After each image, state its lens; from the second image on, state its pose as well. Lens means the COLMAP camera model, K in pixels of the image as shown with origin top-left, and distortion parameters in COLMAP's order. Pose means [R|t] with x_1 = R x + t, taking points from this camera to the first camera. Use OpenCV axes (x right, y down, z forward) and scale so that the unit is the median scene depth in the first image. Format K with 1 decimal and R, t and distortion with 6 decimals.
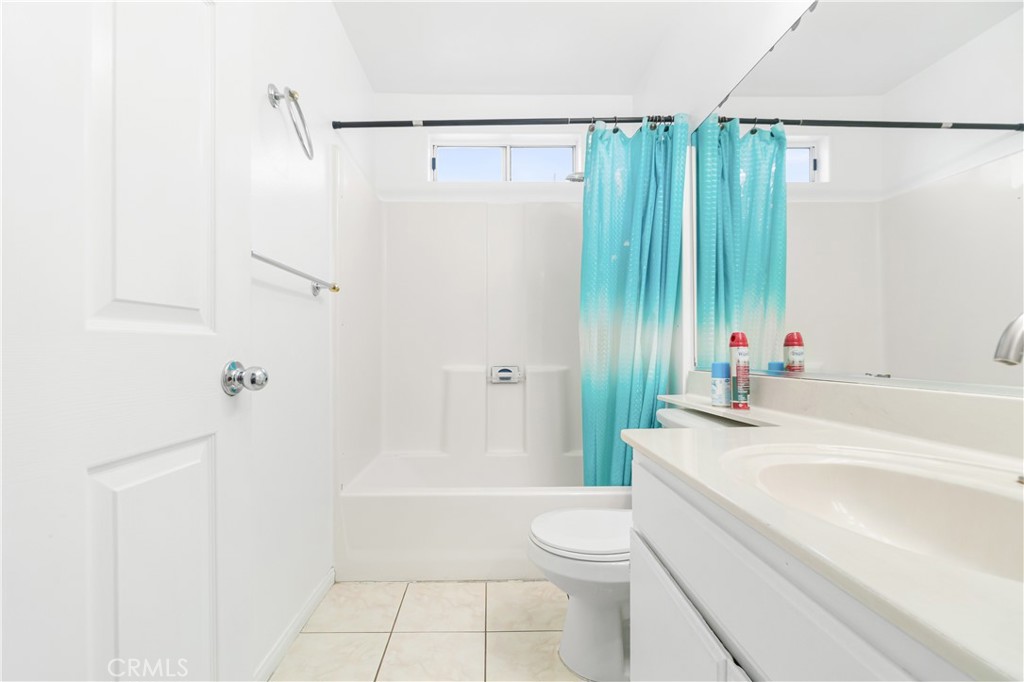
lens RADIAL K [[447.9, 0, 507.2], [0, 447.9, 345.1], [0, 0, 1]] dist [0.000537, 0.001829]
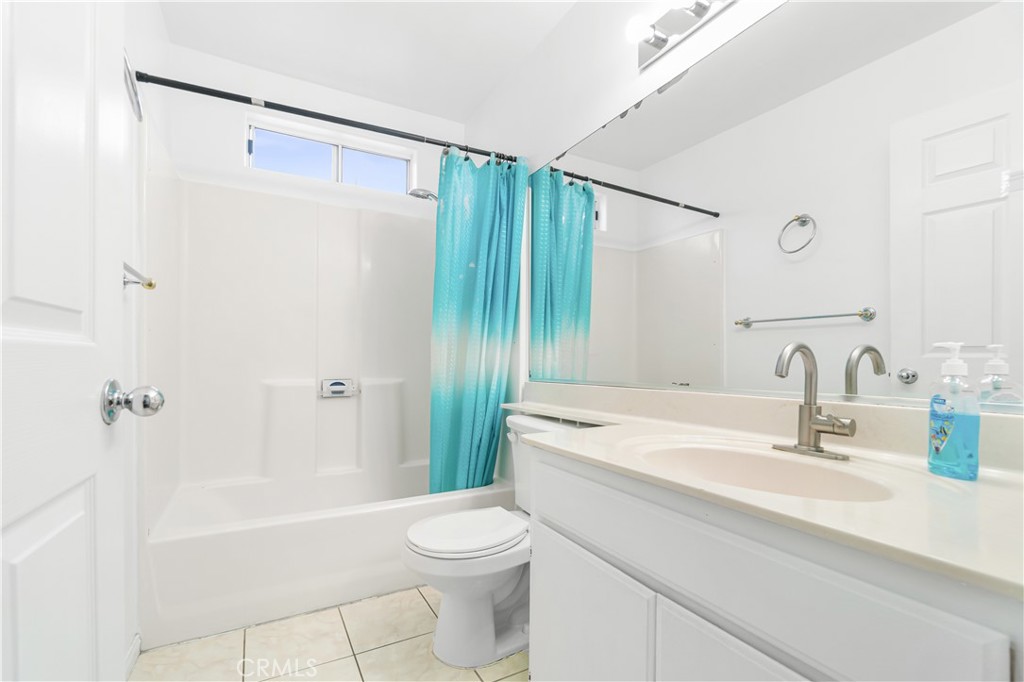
lens RADIAL K [[447.9, 0, 502.3], [0, 447.9, 360.5], [0, 0, 1]] dist [0.000537, 0.001829]
pose [[0.890656, 0.008104, 0.454605, -0.166843], [-0.012957, 0.999887, 0.007559, -0.005520], [-0.454493, -0.012623, 0.890661, 0.000555]]
